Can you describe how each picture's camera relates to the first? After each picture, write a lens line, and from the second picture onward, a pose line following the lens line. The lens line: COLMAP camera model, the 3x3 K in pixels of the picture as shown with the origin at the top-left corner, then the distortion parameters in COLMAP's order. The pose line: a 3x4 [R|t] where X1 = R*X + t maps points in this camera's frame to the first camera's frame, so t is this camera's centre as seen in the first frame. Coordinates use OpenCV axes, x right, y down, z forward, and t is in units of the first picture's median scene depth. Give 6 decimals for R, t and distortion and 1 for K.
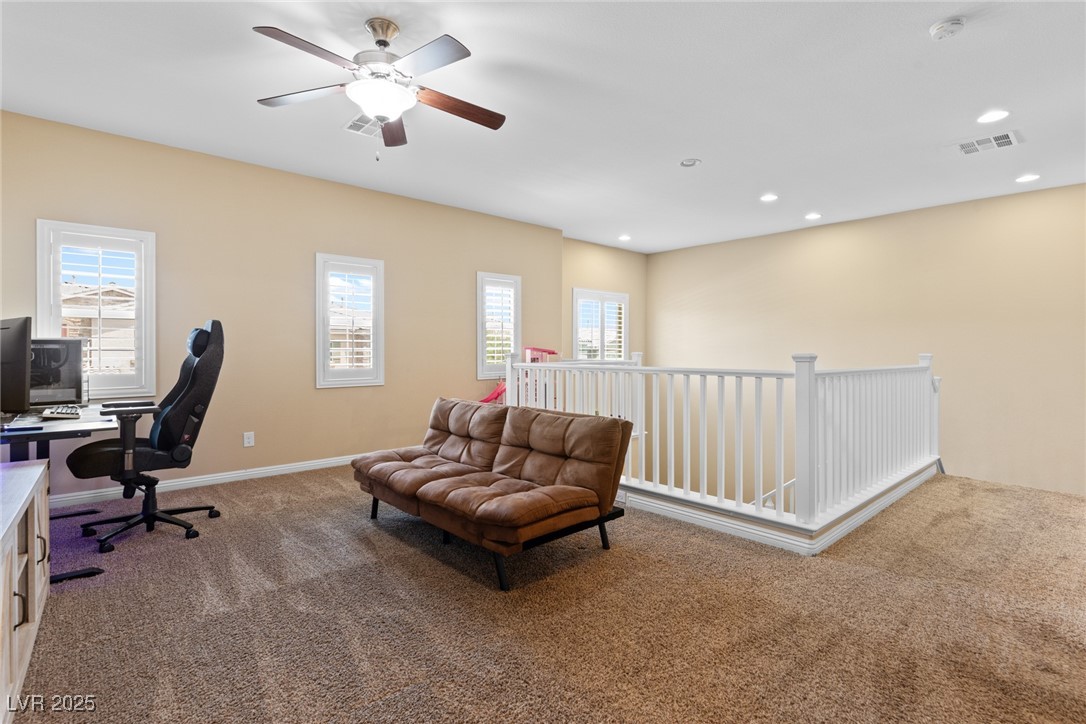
lens RADIAL K [[511.5, 0, 543.0], [0, 511.5, 362.0], [0, 0, 1]] dist [0.000284, 0.000227]
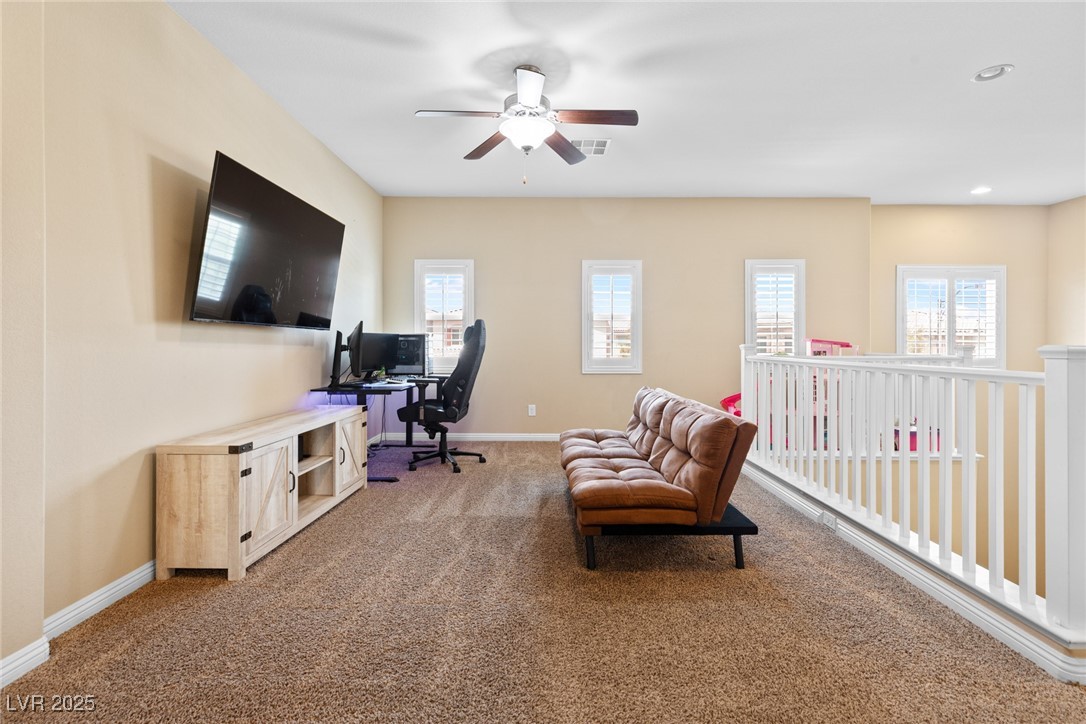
lens RADIAL K [[488.1, 0, 545.9], [0, 488.1, 352.8], [0, 0, 1]] dist [0.004156, 0.000555]
pose [[0.749633, 0.015728, -0.661667, 0.384761], [-0.018159, 0.999830, 0.003194, 0.001597], [0.661605, 0.009621, 0.749791, 0.138969]]
